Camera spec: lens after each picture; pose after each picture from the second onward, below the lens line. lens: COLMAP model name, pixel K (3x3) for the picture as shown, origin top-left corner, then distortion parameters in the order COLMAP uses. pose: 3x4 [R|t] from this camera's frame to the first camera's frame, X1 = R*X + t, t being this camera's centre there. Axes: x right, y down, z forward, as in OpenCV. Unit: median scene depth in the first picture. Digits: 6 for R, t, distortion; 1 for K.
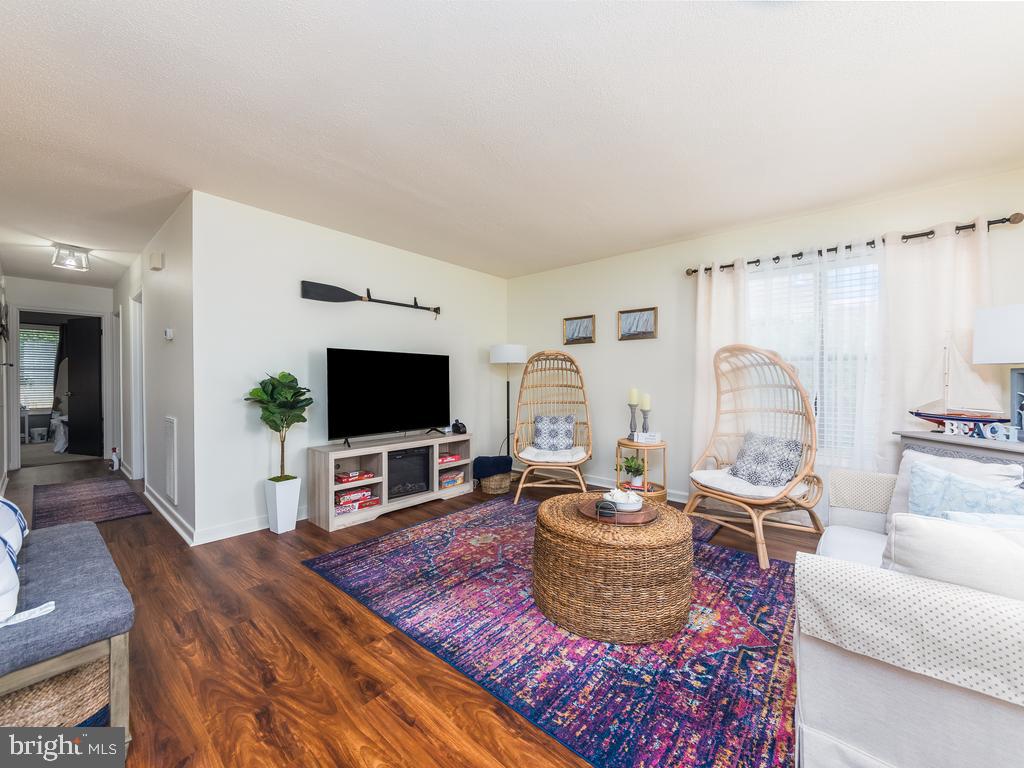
lens RADIAL K [[405.0, 0, 512.0], [0, 405.0, 384.0], [0, 0, 1]] dist [0.001856, 0.000416]
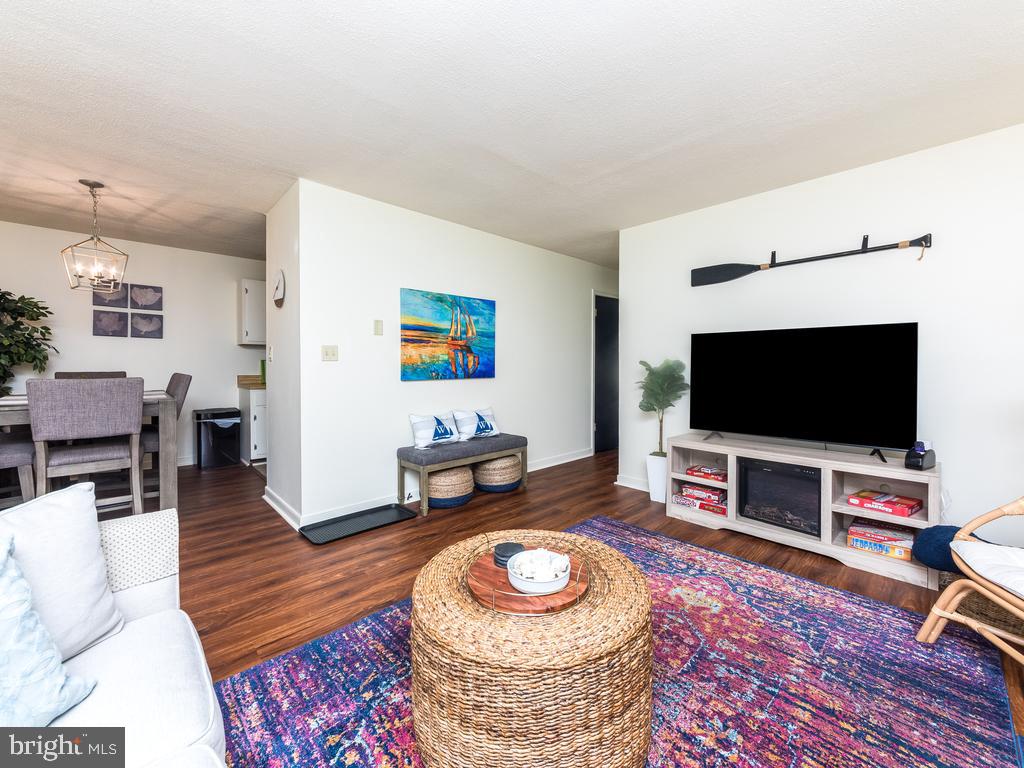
lens RADIAL K [[409.7, 0, 512.4], [0, 409.7, 370.4], [0, 0, 1]] dist [0.000219, 0.000104]
pose [[-0.088950, 0.013601, -0.995943, 0.570633], [-0.008351, 0.999861, 0.014400, -0.011772], [0.996001, 0.009598, -0.088824, 0.656838]]
